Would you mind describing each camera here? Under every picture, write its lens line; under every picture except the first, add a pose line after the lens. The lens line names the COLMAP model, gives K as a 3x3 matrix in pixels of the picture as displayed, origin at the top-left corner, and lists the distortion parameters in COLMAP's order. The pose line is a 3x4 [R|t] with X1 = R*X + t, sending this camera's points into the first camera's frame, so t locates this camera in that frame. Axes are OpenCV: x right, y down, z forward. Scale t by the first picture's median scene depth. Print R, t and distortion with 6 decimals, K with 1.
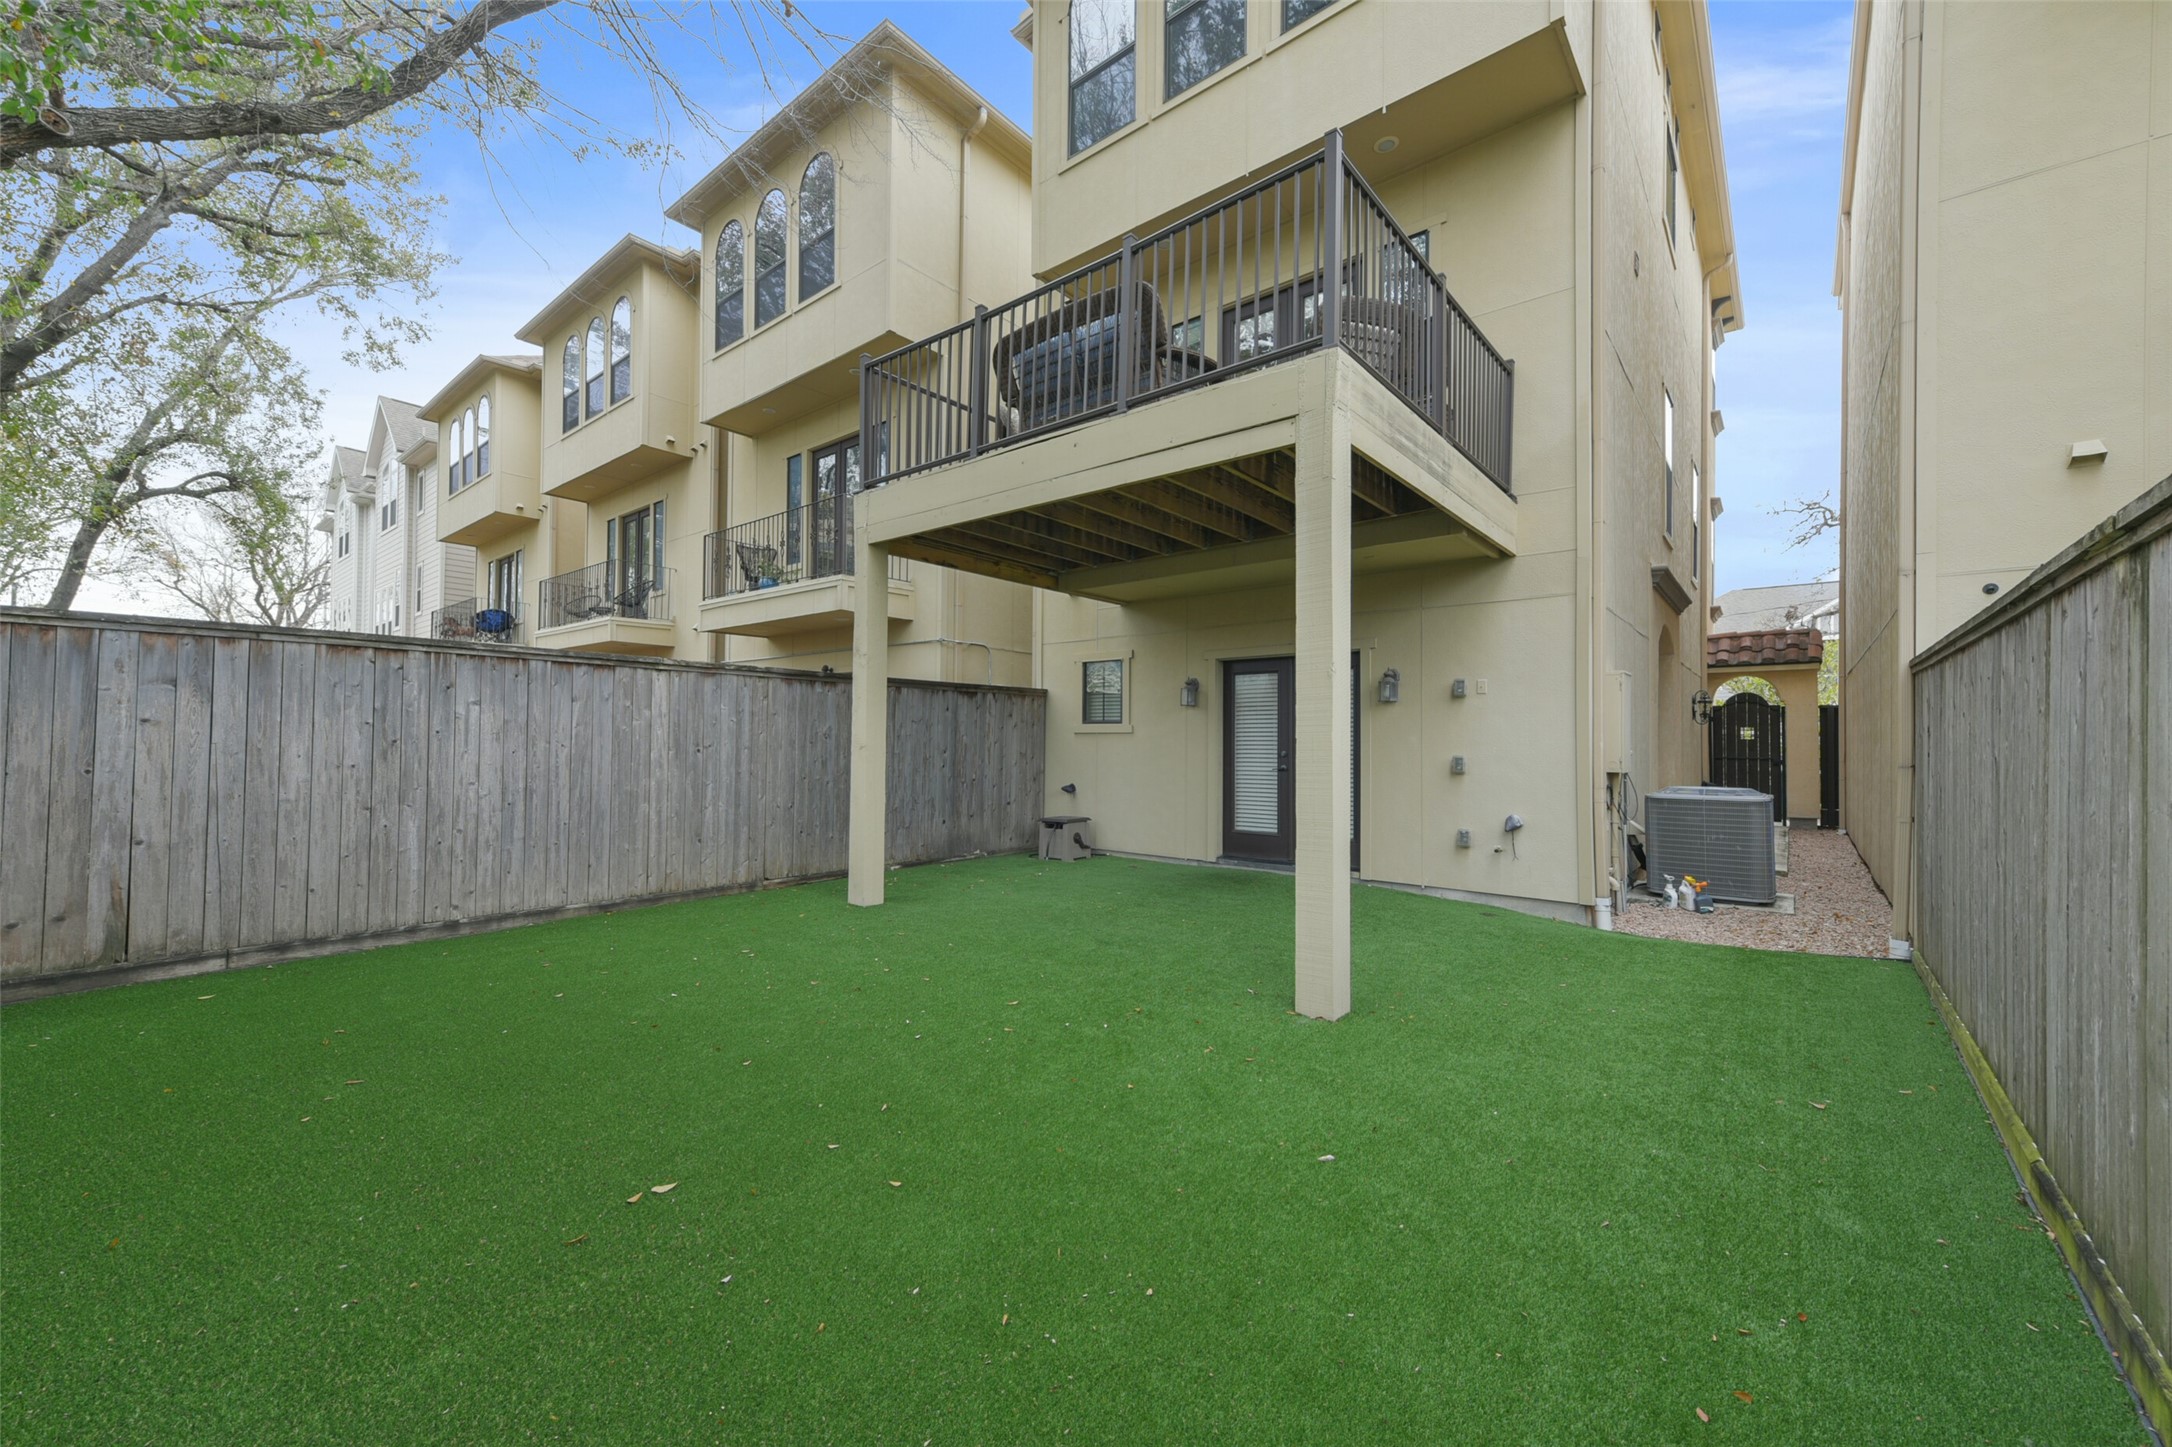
lens RADIAL K [[864.1, 0, 1086.0], [0, 864.1, 723.5], [0, 0, 1]] dist [-0.003067, -0.000458]
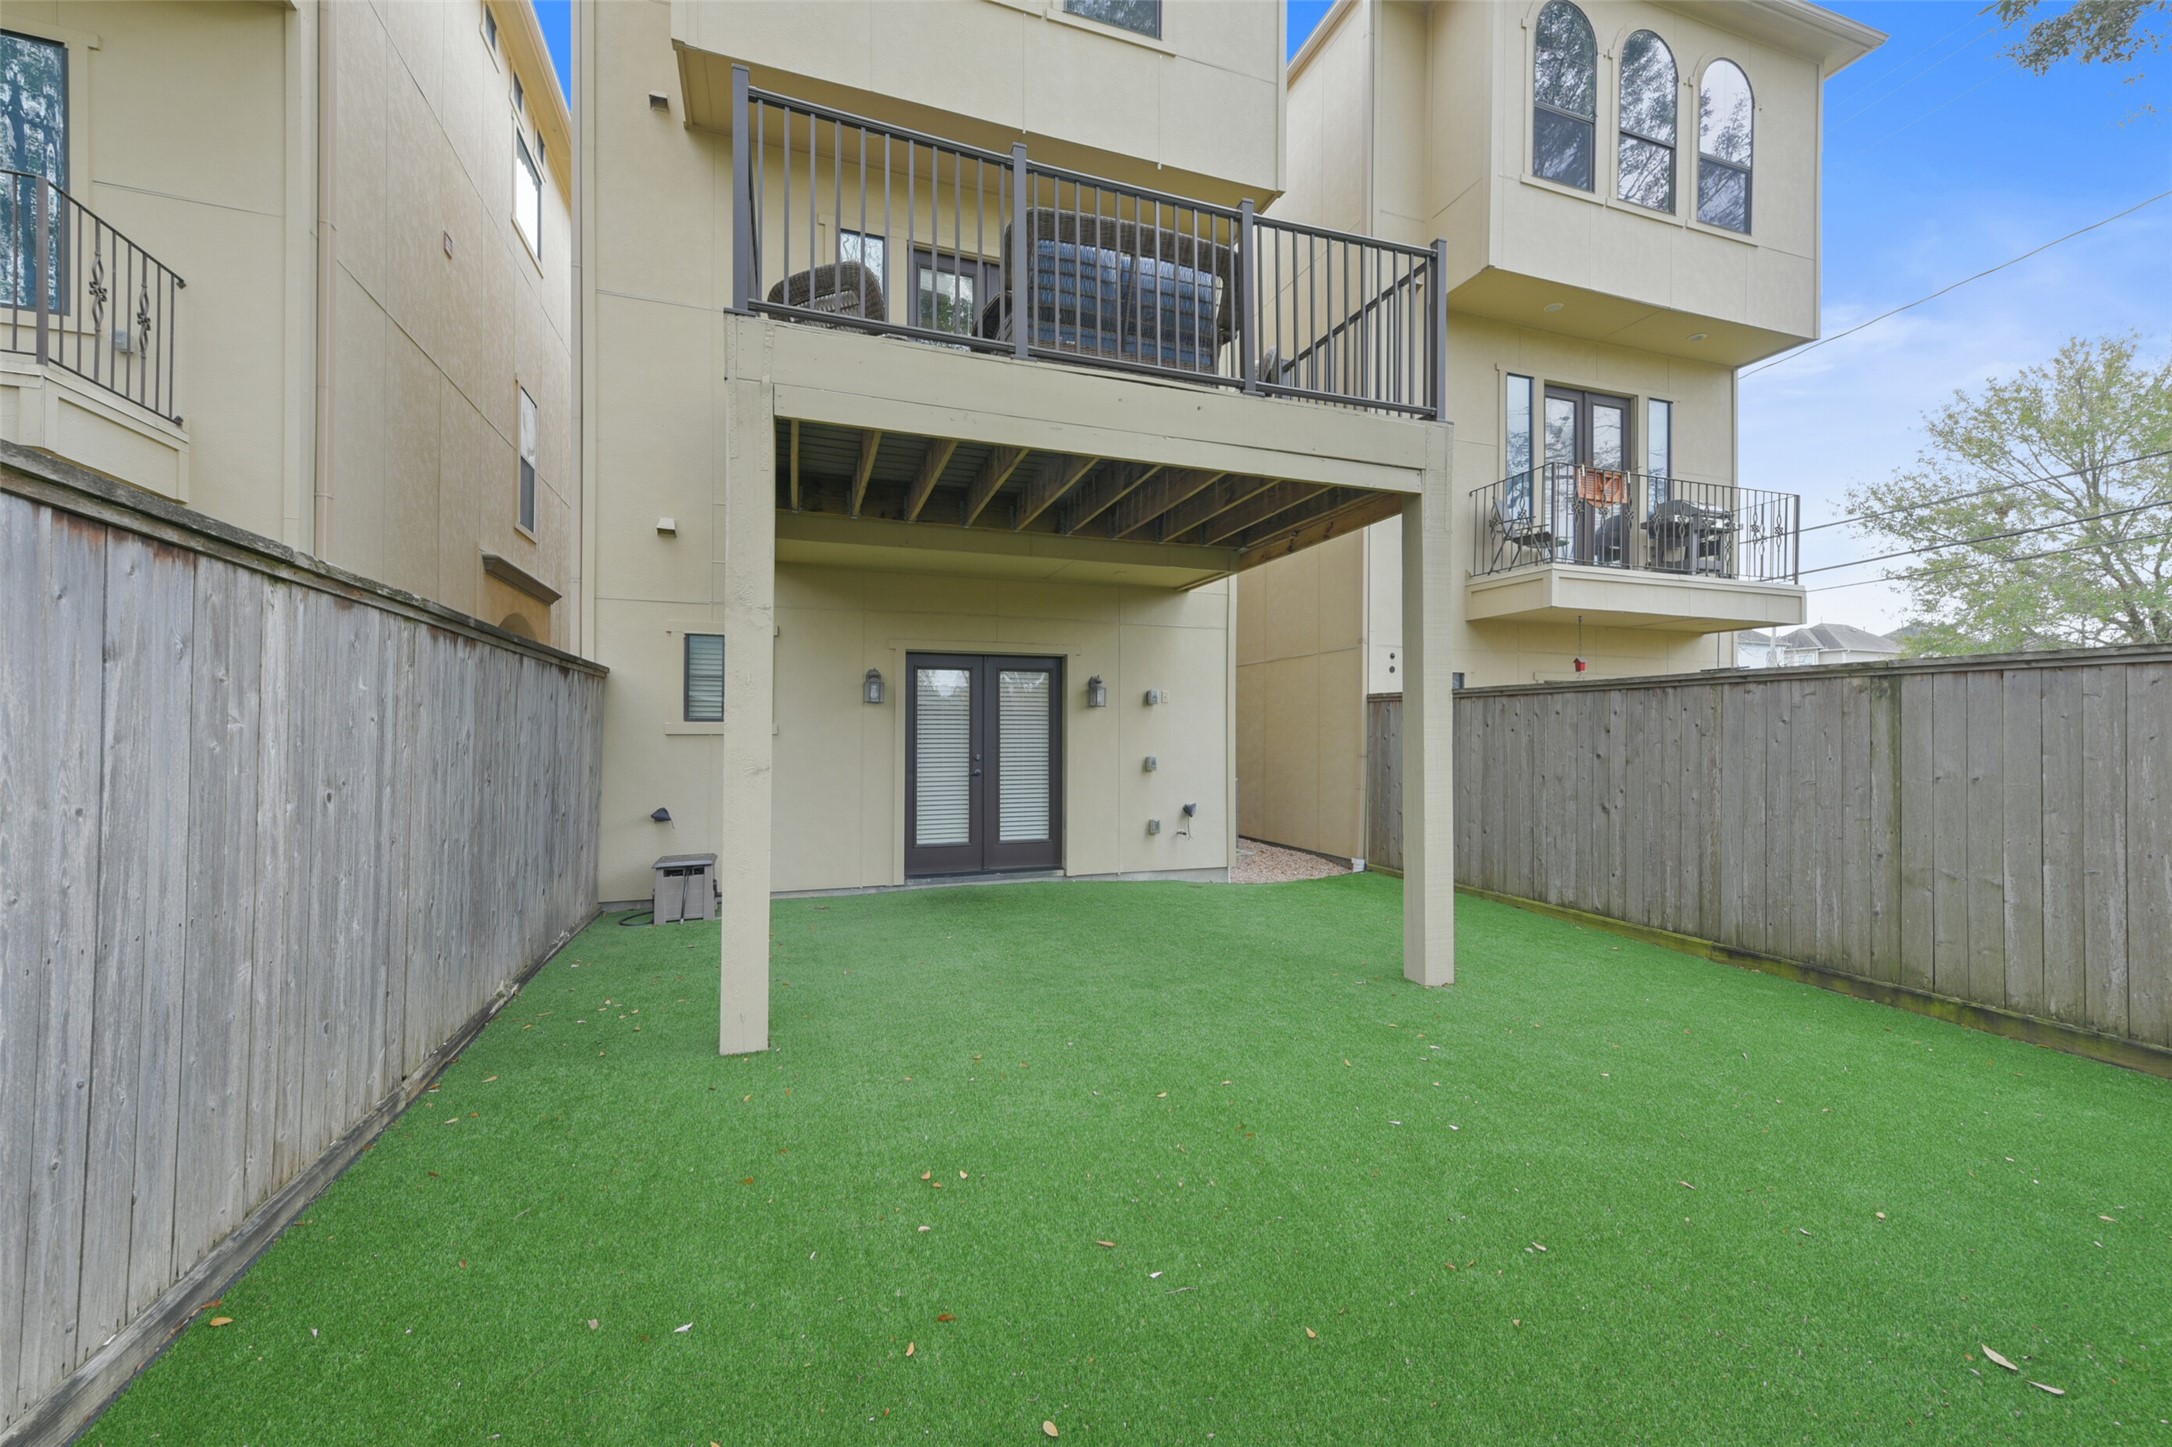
lens RADIAL K [[855.1, 0, 1089.2], [0, 855.1, 715.8], [0, 0, 1]] dist [0.010288, -0.000172]
pose [[0.503250, 0.012488, 0.864051, -0.626084], [-0.016123, 0.999857, -0.005061, -0.008642], [-0.863990, -0.011384, 0.503379, 0.522769]]
